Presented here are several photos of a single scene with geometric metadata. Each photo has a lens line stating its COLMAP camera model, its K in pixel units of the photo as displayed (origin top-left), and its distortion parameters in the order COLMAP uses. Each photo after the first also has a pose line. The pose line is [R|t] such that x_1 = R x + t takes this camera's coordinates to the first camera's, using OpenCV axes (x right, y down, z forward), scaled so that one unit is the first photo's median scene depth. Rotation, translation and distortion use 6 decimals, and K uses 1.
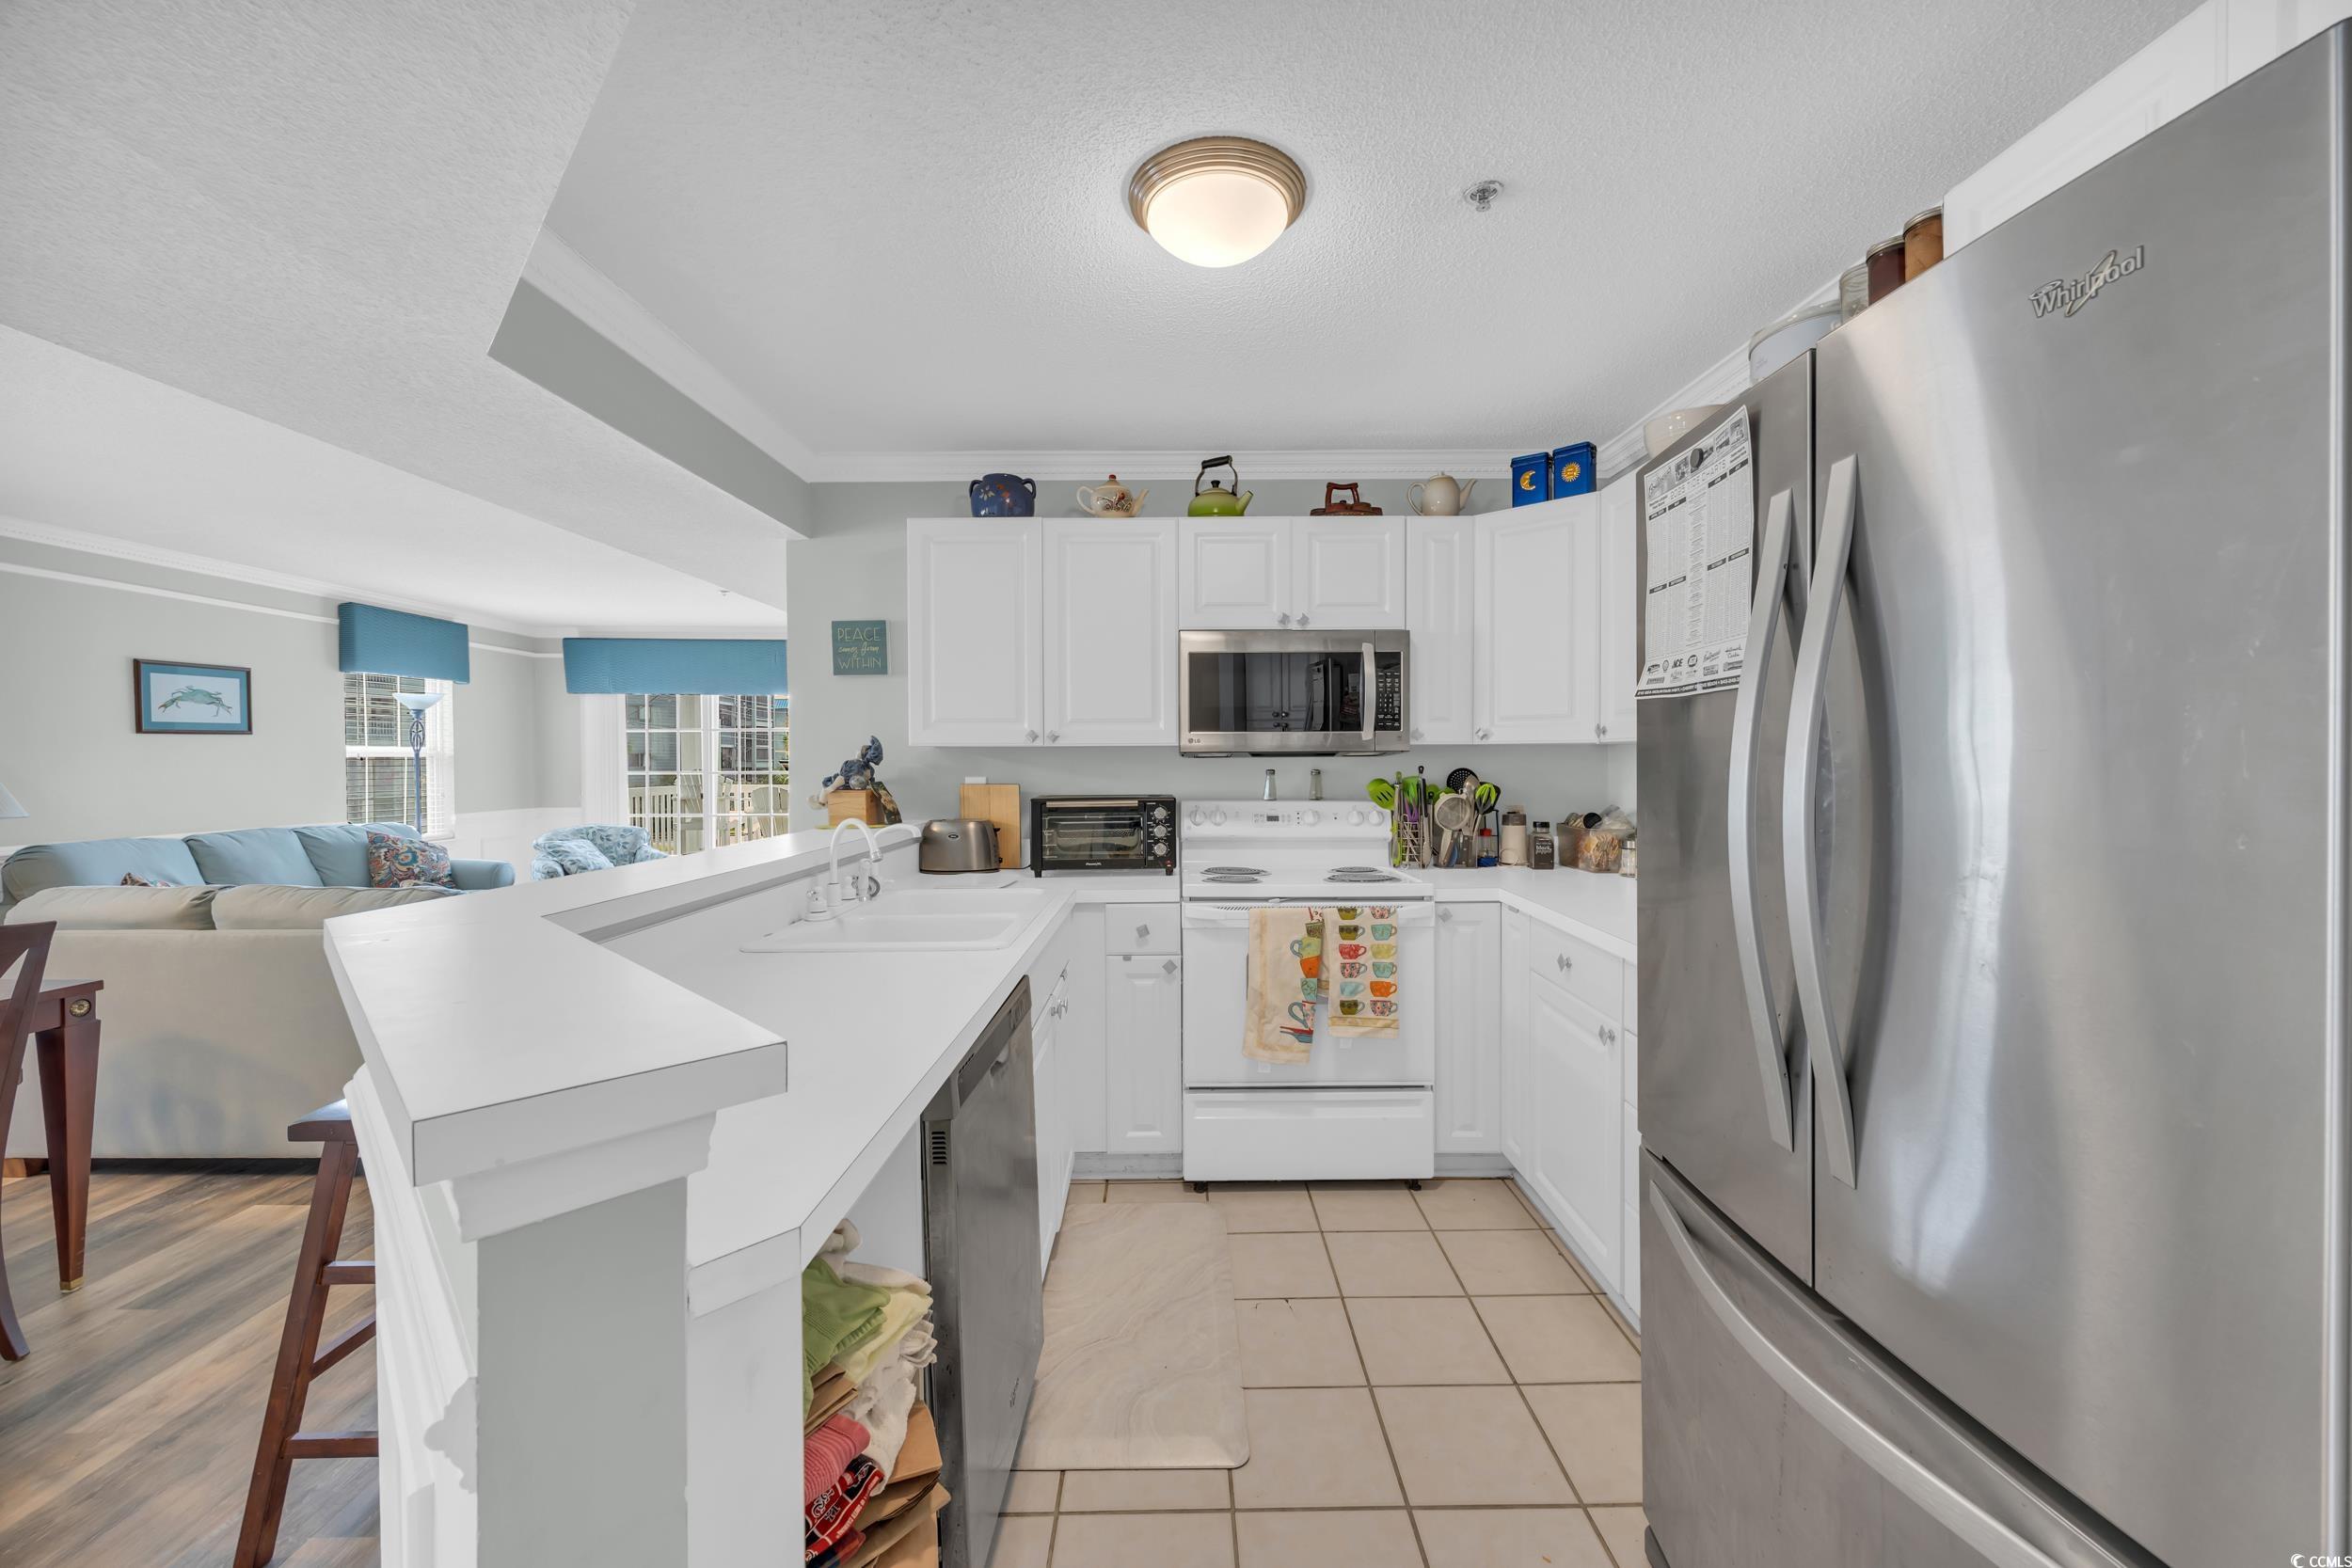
lens RADIAL K [[901.2, 0, 1175.9], [0, 901.2, 777.5], [0, 0, 1]] dist [0.000949, 0.000135]
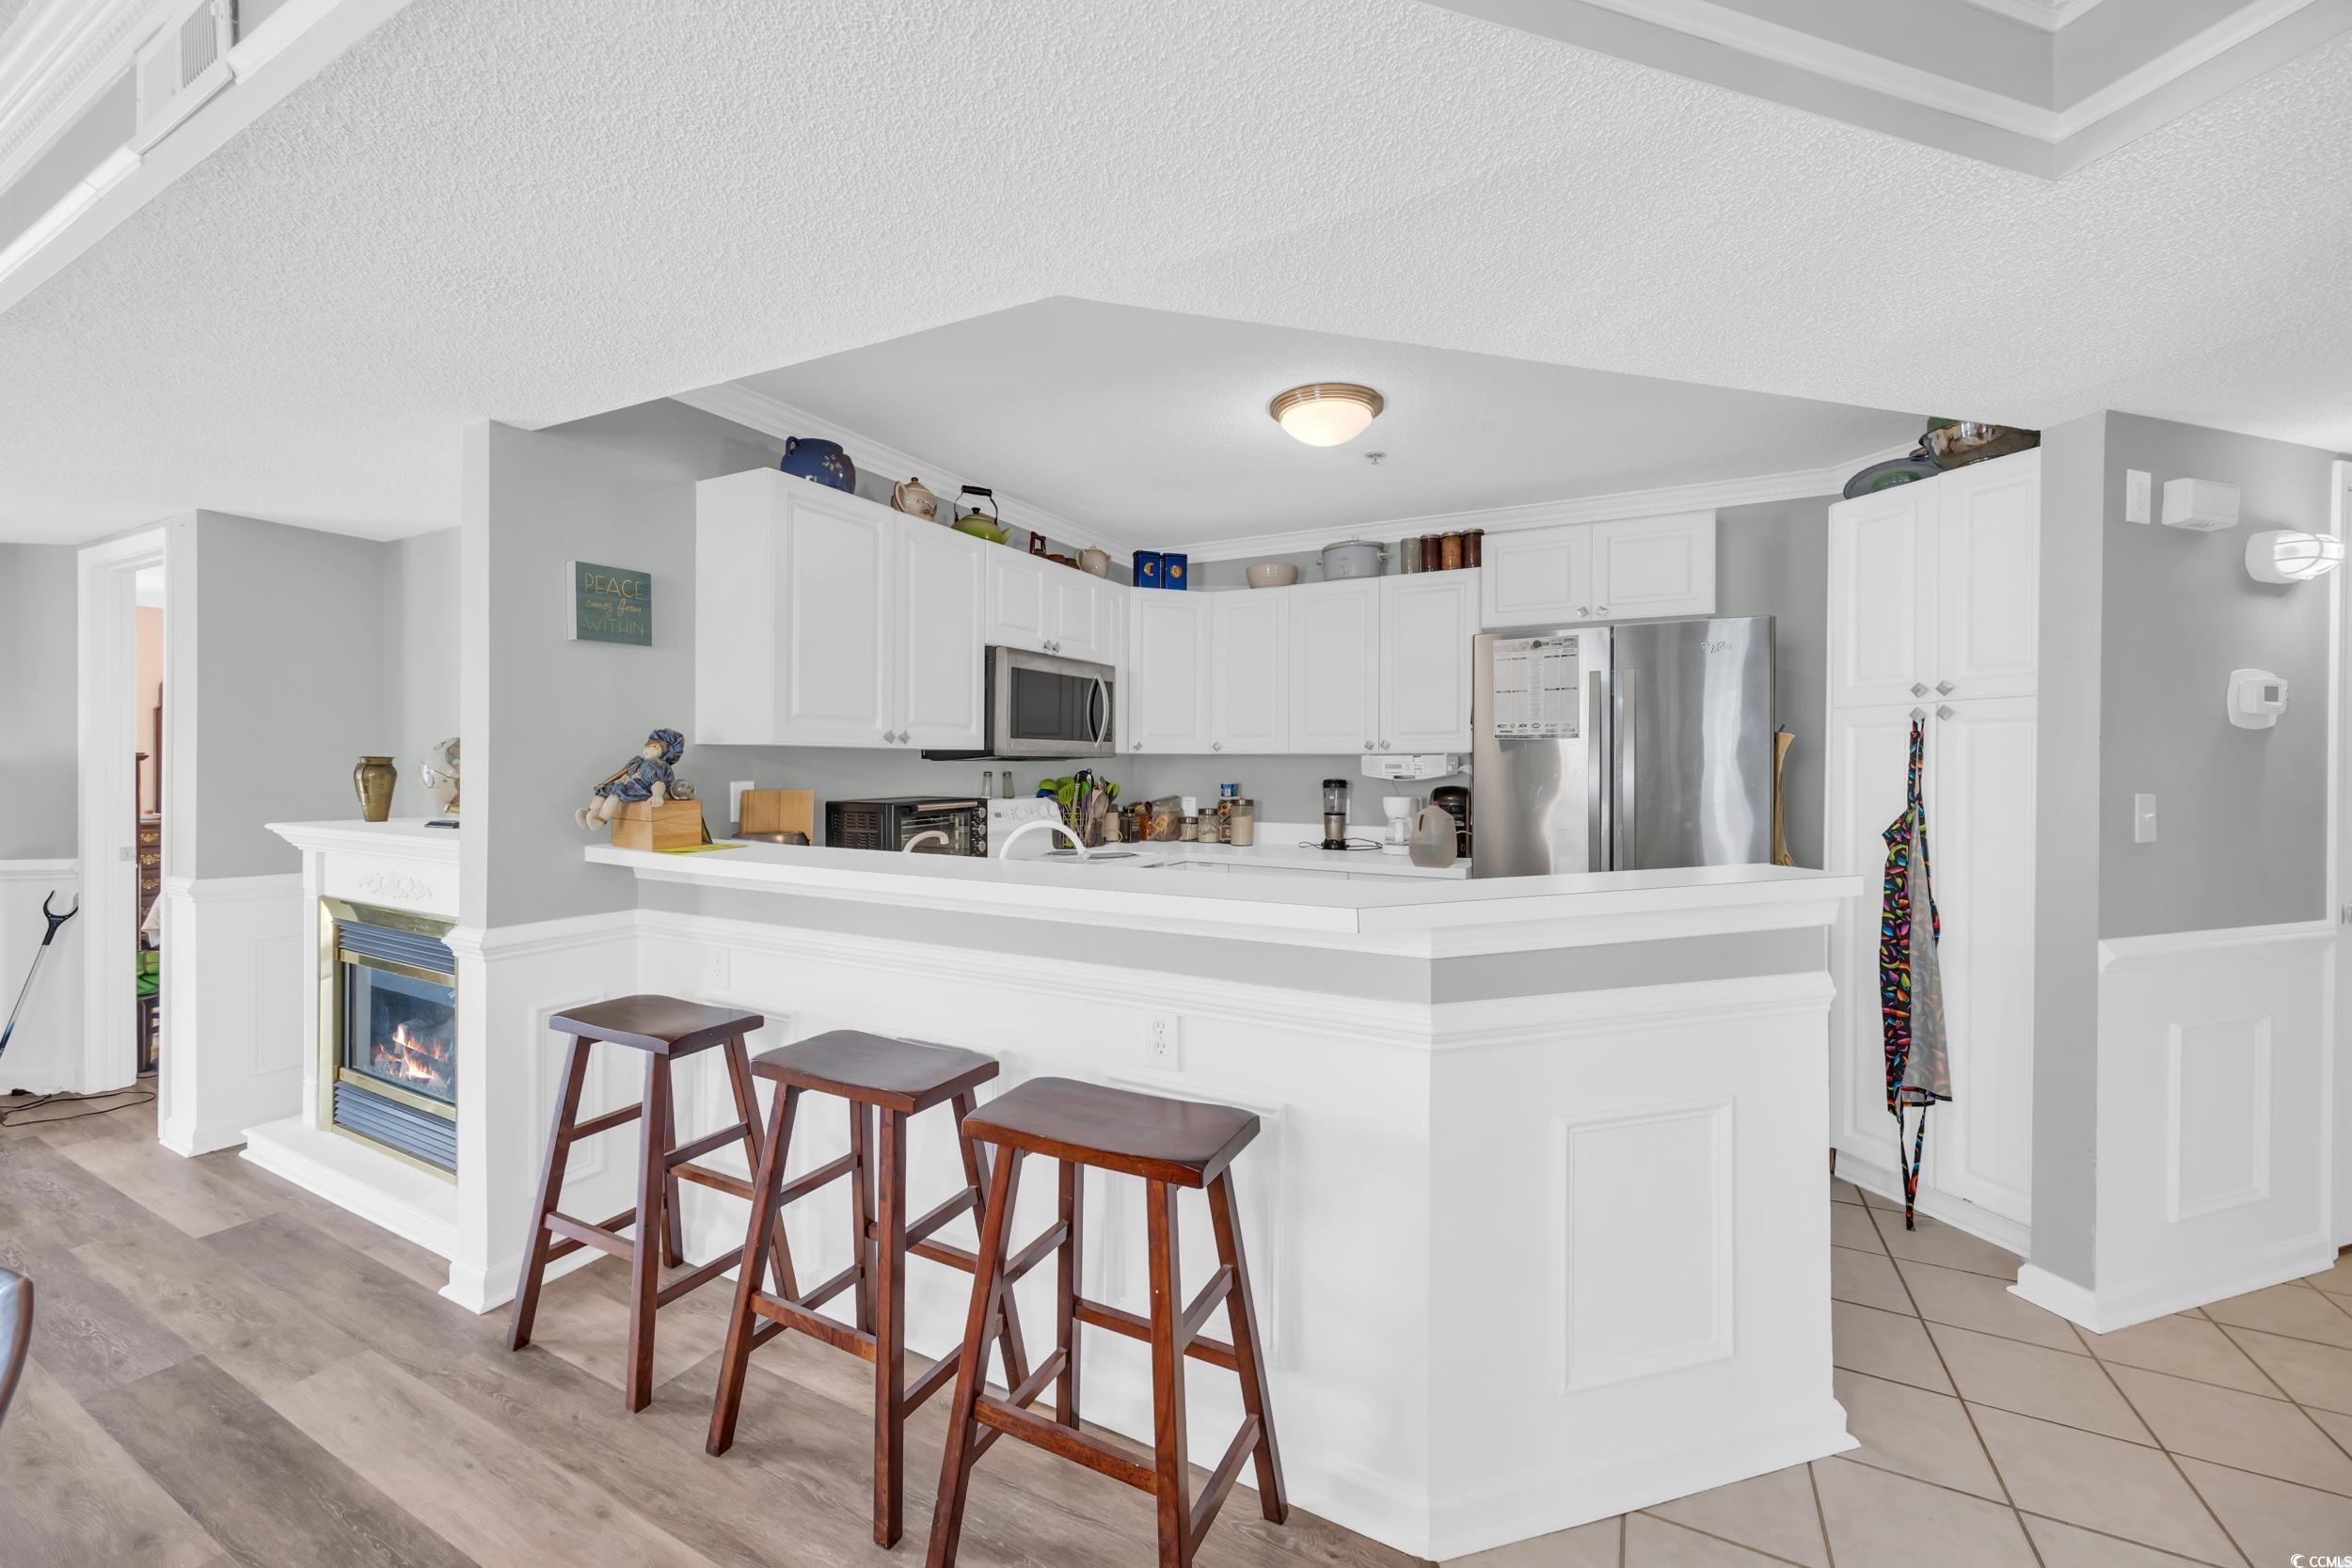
lens RADIAL K [[911.0, 0, 1186.6], [0, 911.0, 760.4], [0, 0, 1]] dist [-0.002055, -0.000220]
pose [[0.467071, 0.007976, 0.884184, -0.806281], [0.008428, 0.999874, -0.013471, -0.005546], [-0.884180, 0.013744, 0.466944, 0.260939]]
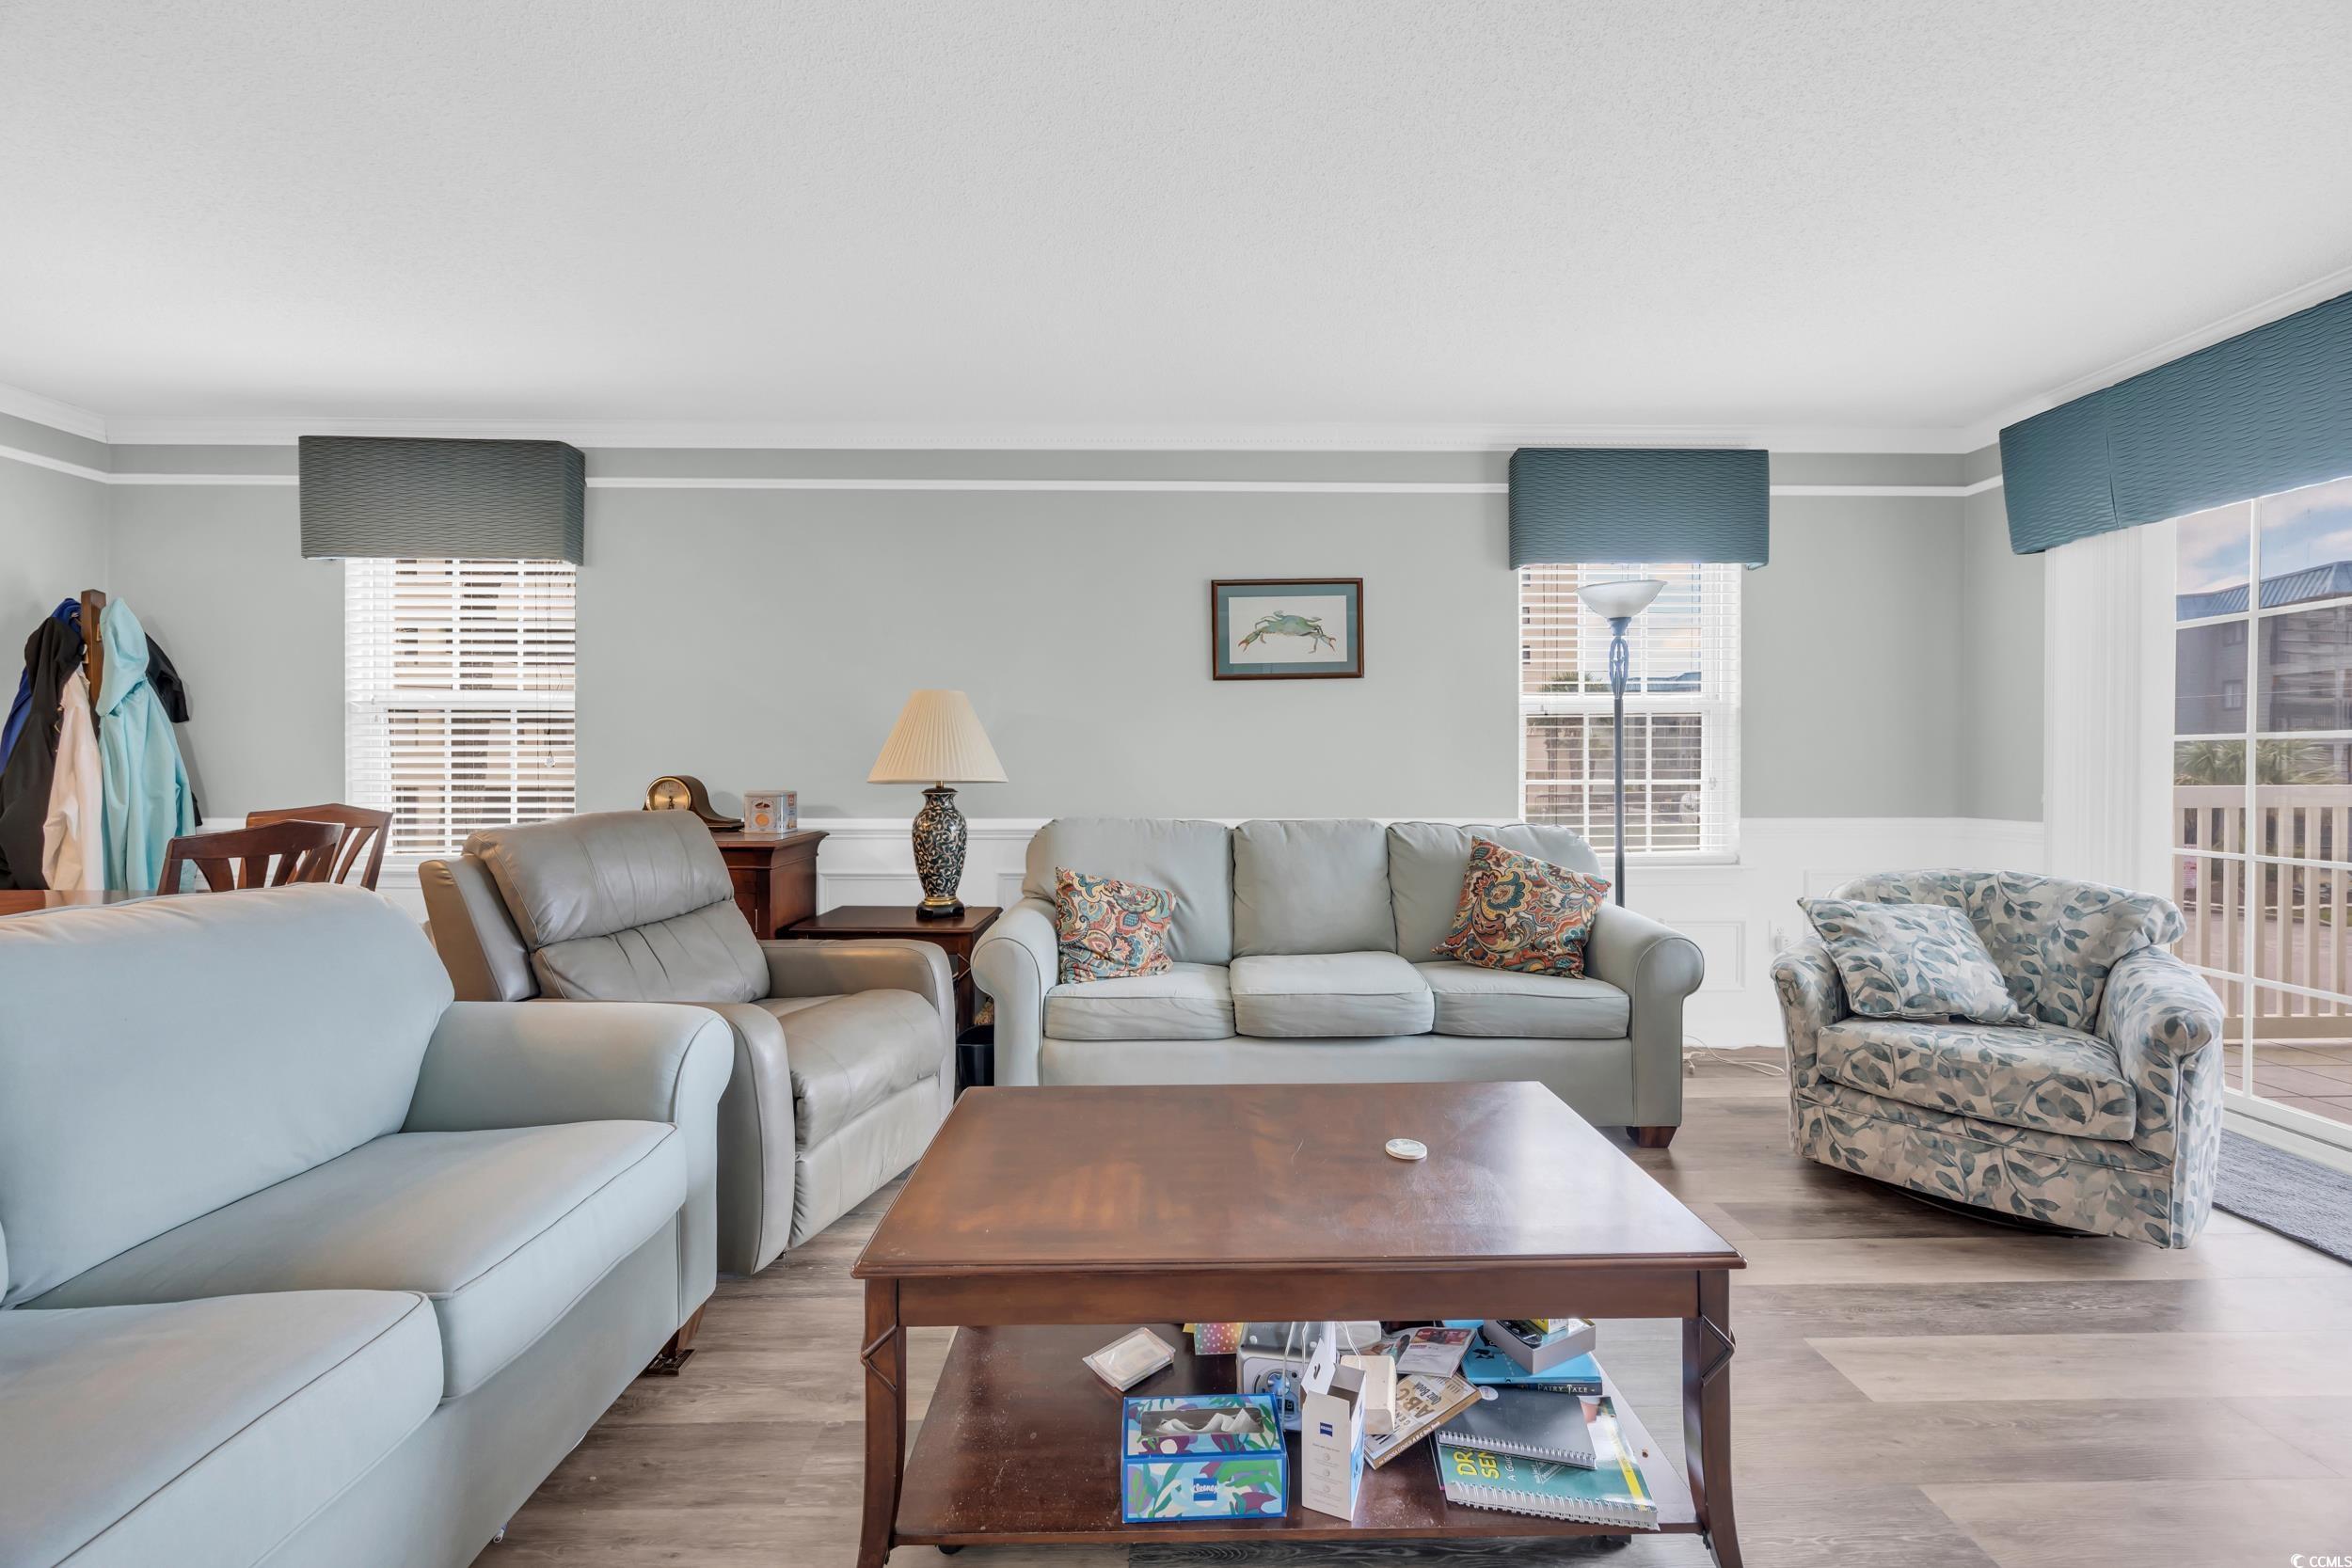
lens RADIAL K [[910.2, 0, 1189.2], [0, 910.2, 774.1], [0, 0, 1]] dist [-0.000695, -0.000081]
pose [[0.012375, 0.010900, -0.999864, -0.582819], [-0.017953, 0.999782, 0.010677, 0.031052], [0.999762, 0.017818, 0.012568, 1.426314]]
